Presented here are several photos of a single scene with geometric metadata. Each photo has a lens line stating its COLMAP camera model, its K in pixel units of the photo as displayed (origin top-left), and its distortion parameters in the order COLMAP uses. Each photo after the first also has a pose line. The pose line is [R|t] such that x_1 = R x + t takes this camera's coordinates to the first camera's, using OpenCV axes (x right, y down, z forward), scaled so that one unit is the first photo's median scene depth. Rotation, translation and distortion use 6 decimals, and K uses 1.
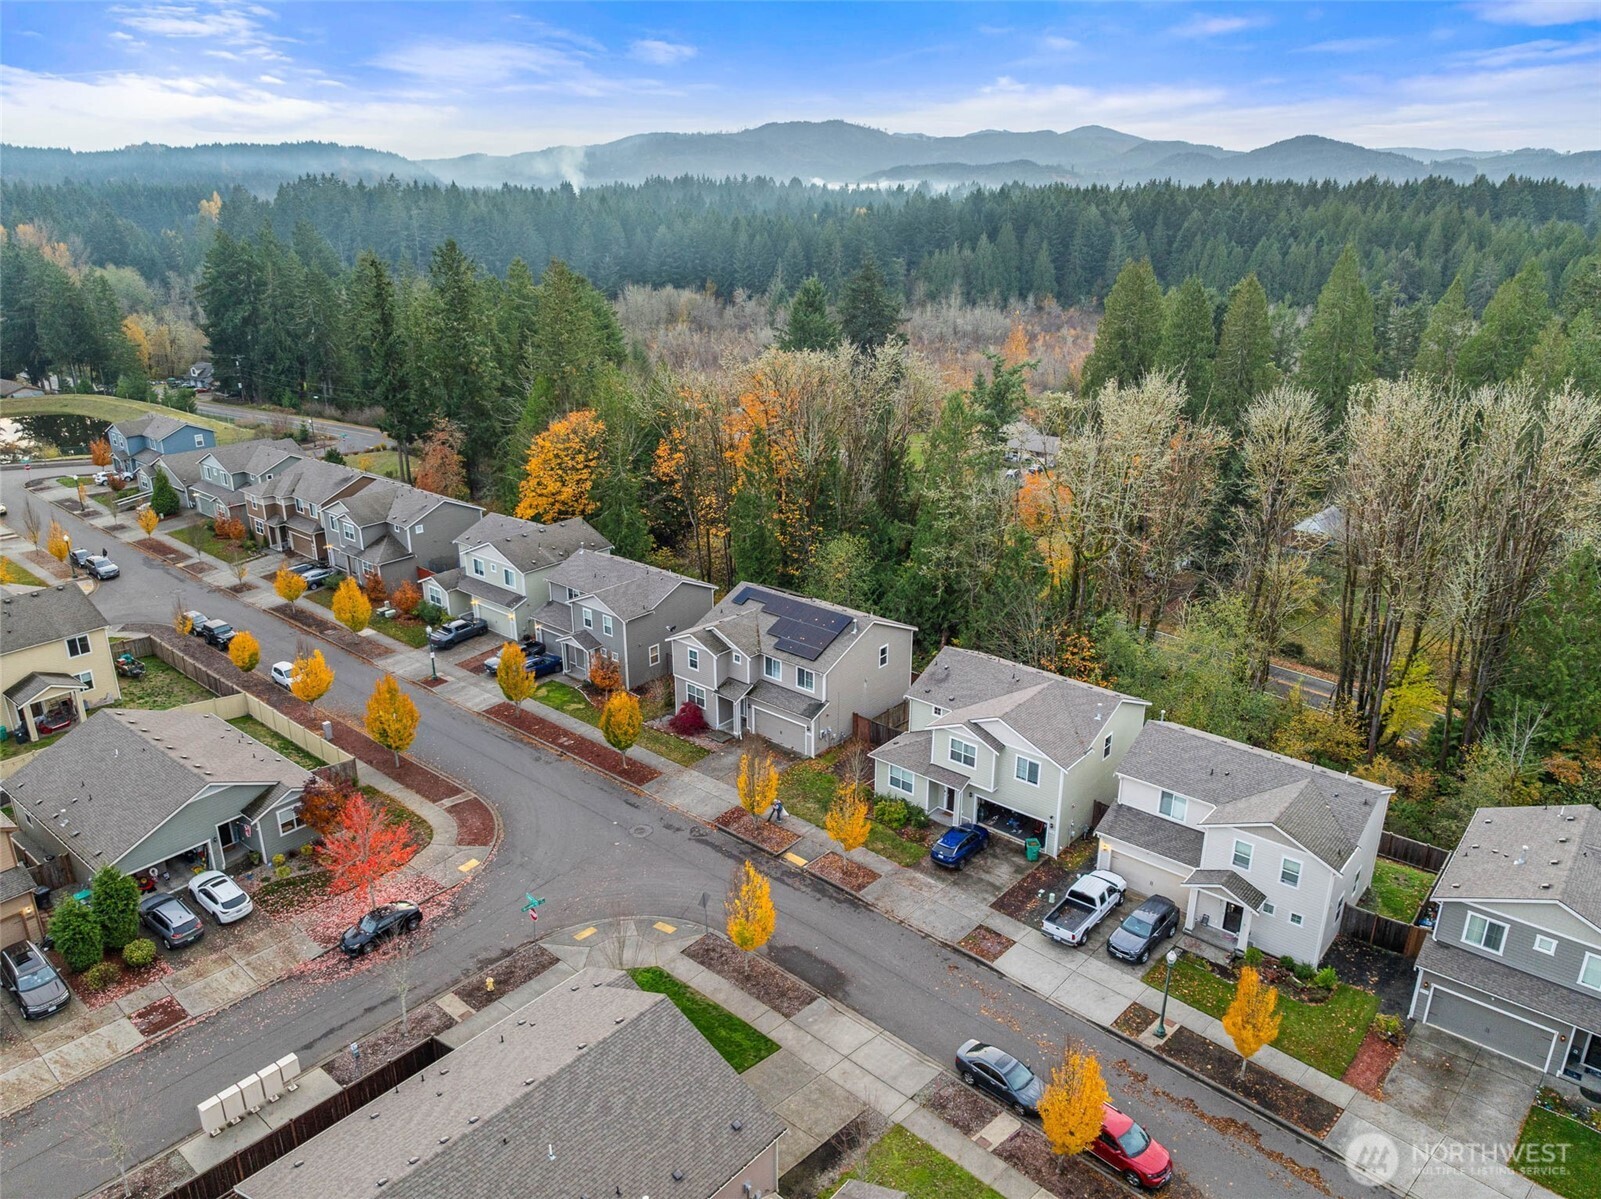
lens RADIAL K [[1134.2, 0, 802.5], [0, 1134.2, 610.6], [0, 0, 1]] dist [-0.040202, 0.007147]
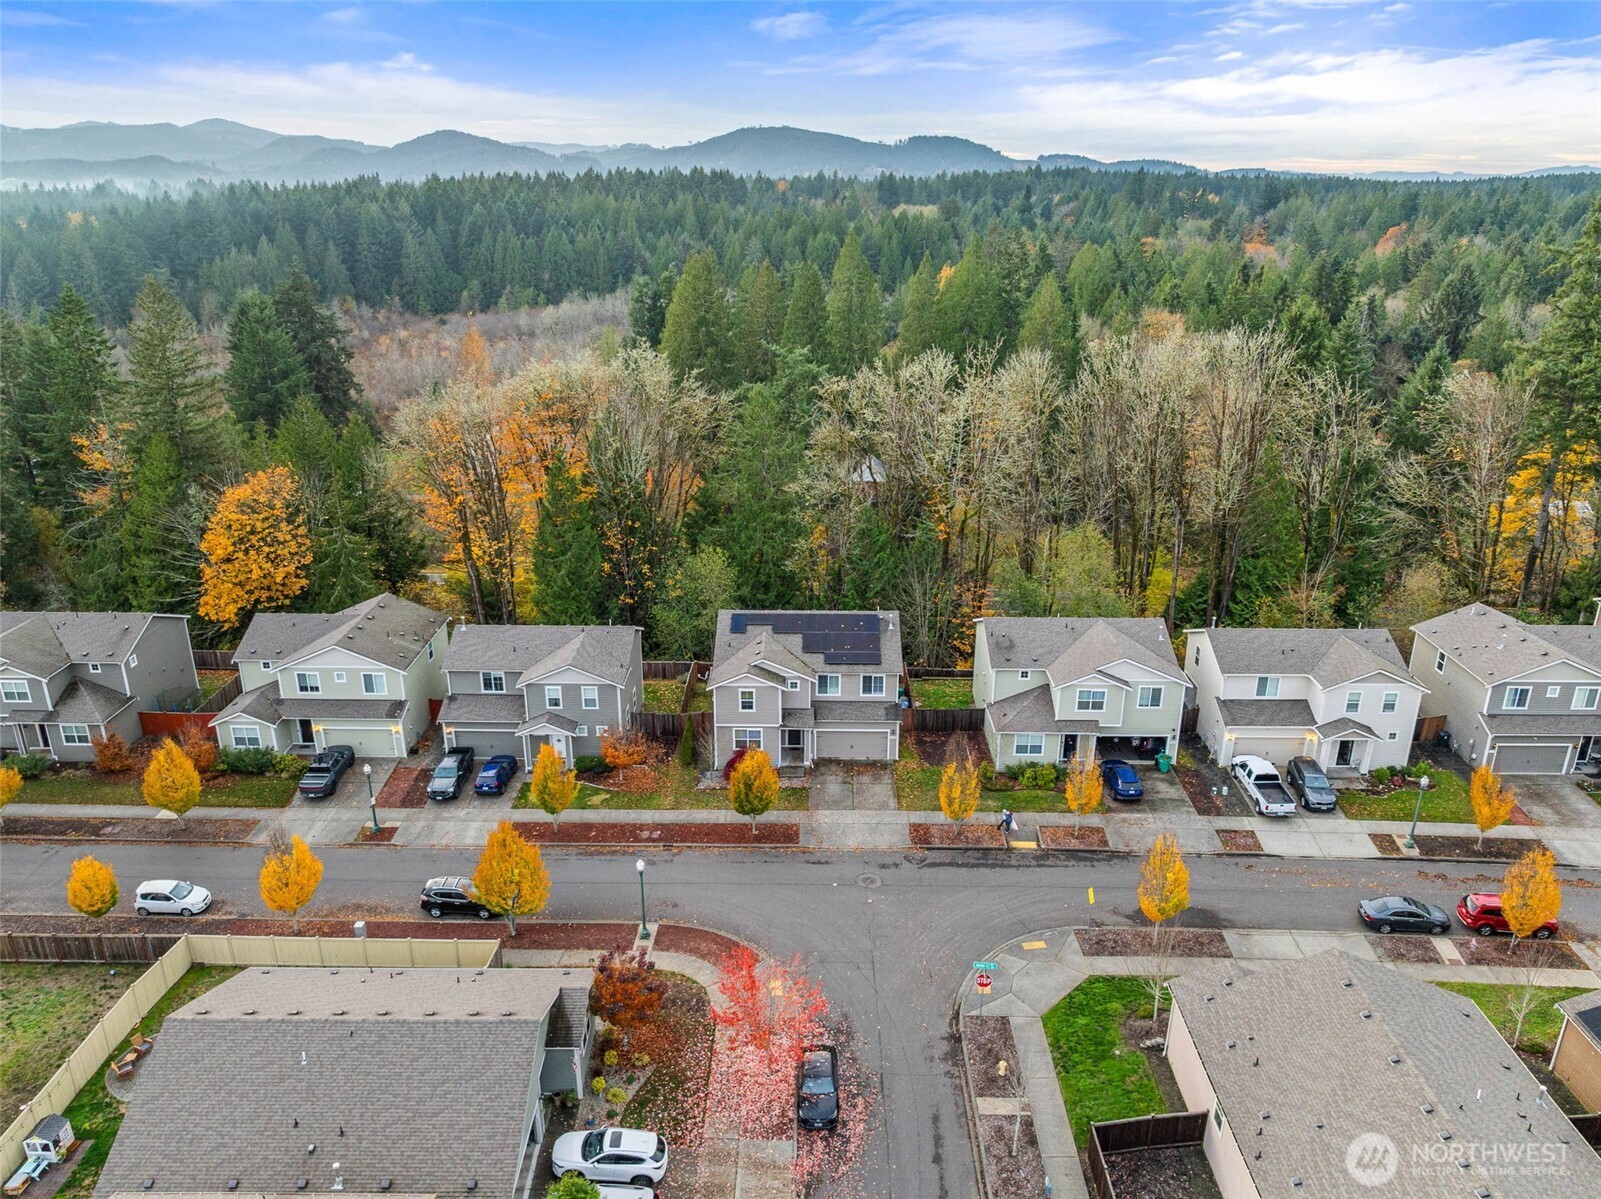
lens RADIAL K [[1134.2, 0, 802.4], [0, 1134.2, 595.4], [0, 0, 1]] dist [-0.040202, 0.007147]
pose [[0.769387, -0.217676, 0.600550, -0.615502], [0.222222, 0.972633, 0.067845, -0.094821], [-0.598883, 0.081256, 0.796704, 0.250161]]
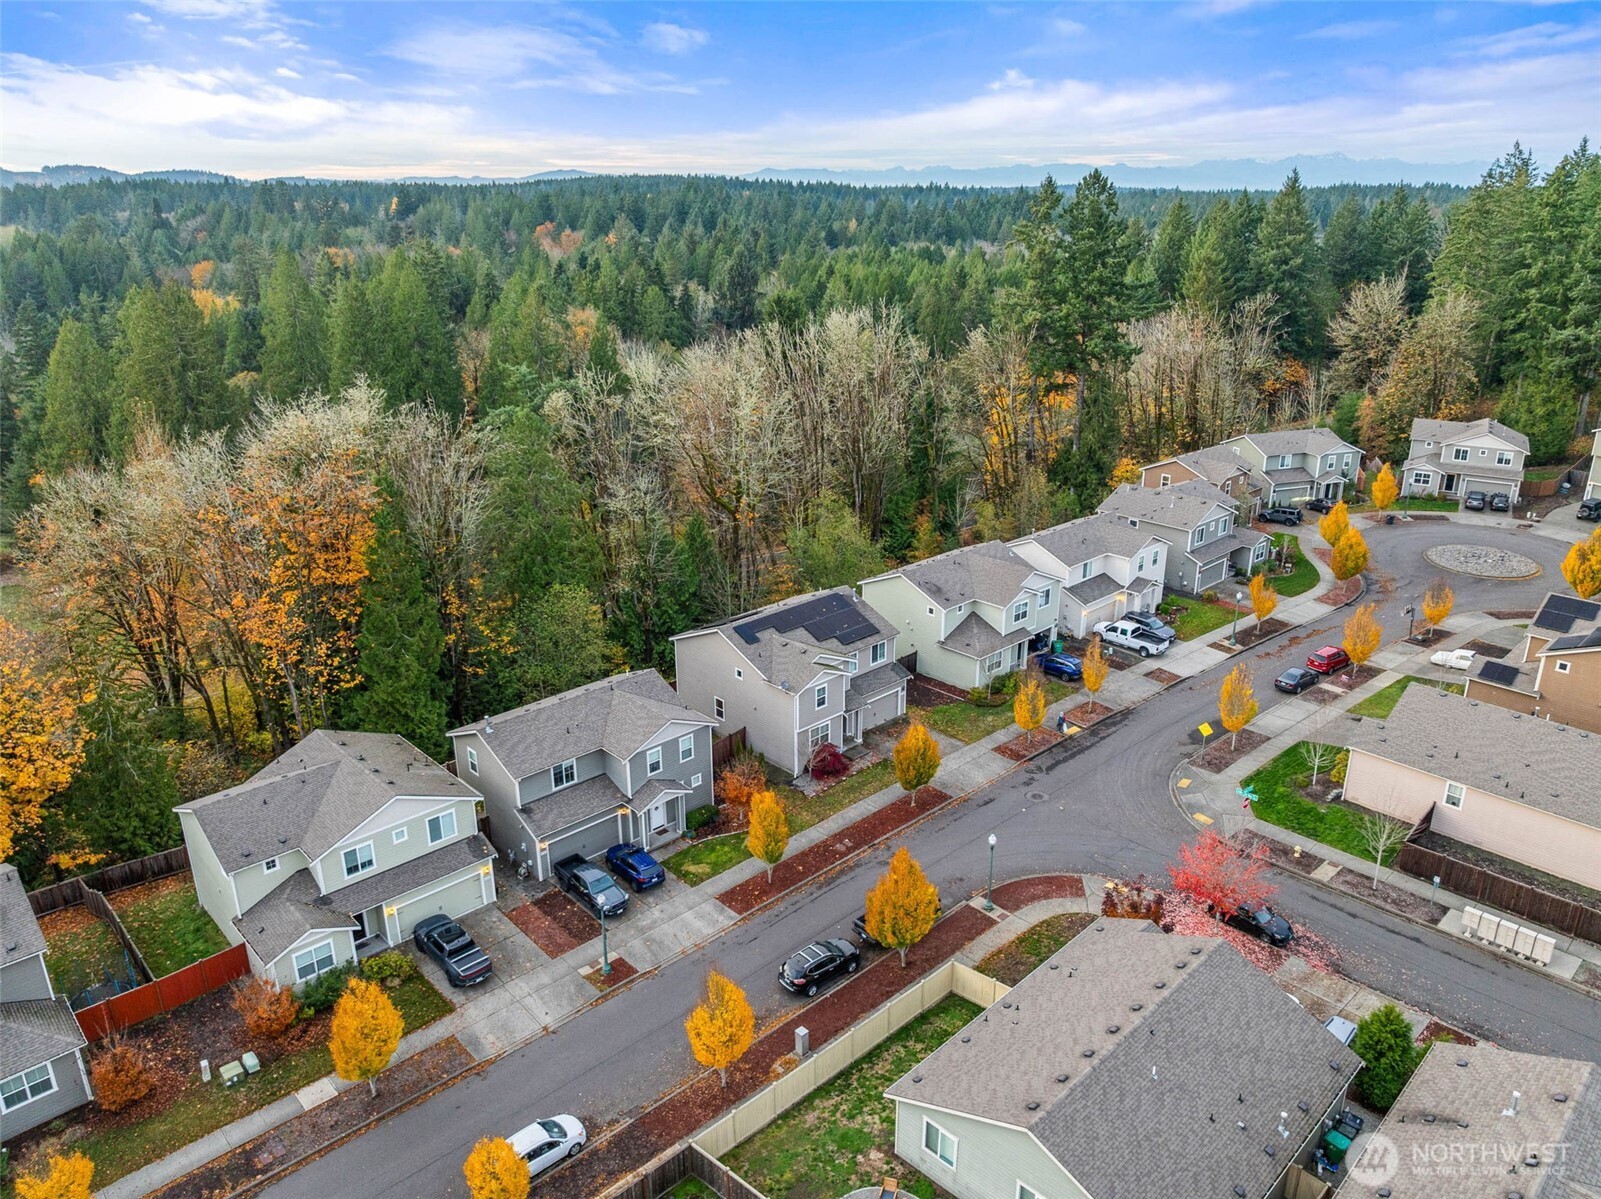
lens RADIAL K [[1134.2, 0, 801.2], [0, 1134.2, 588.4], [0, 0, 1]] dist [-0.040202, 0.007147]
pose [[0.107591, -0.331875, 0.937168, -0.970121], [0.353937, 0.893668, 0.275837, -0.307637], [-0.929060, 0.302021, 0.213613, 0.824153]]
